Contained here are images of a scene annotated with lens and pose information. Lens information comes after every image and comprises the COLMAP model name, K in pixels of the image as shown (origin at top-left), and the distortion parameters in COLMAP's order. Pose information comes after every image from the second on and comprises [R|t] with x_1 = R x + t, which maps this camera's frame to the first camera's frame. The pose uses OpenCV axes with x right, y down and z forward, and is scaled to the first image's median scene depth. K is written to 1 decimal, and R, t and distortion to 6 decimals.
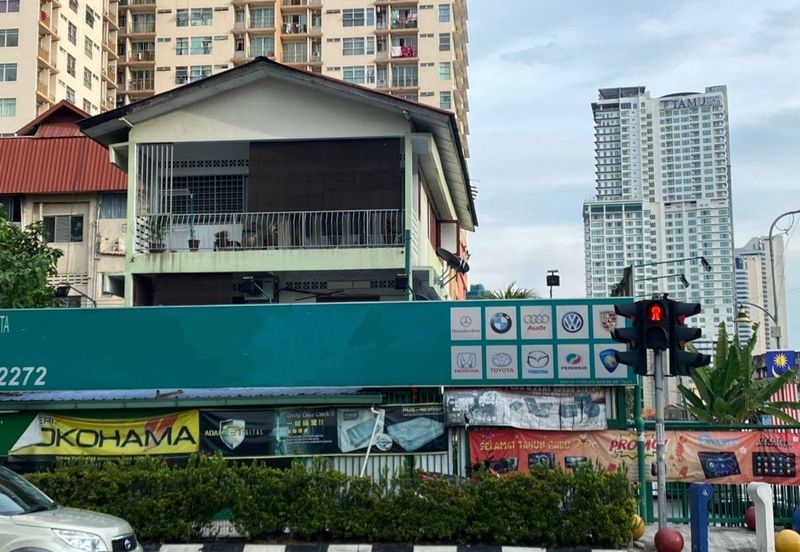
lens RADIAL K [[1075.2, 0, 399.8], [0, 1075.2, 274.6], [0, 0, 1]] dist [0.091404, 0.000000]
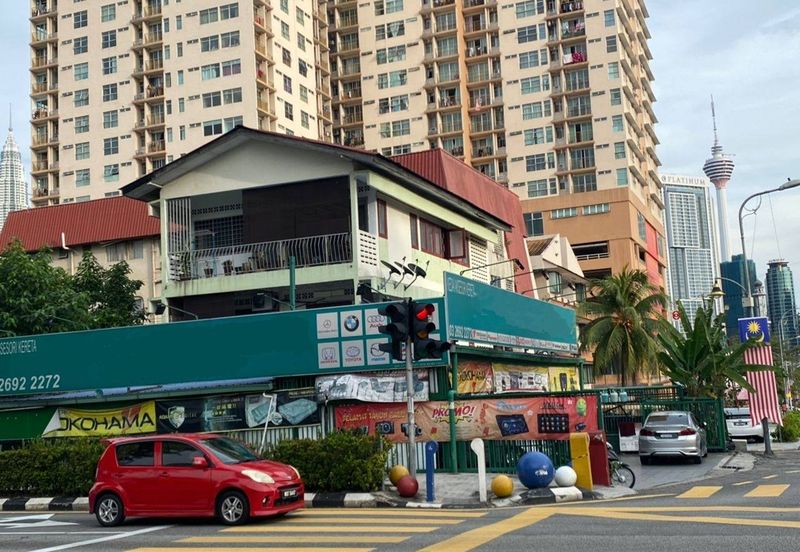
lens RADIAL K [[969.6, 0, 400.6], [0, 969.6, 277.5], [0, 0, 1]] dist [0.099127, 0.000000]
pose [[0.962553, -0.077087, -0.259902, 0.344995], [0.081062, 0.996698, 0.004596, -0.008114], [0.258690, -0.025492, 0.965624, -0.085815]]
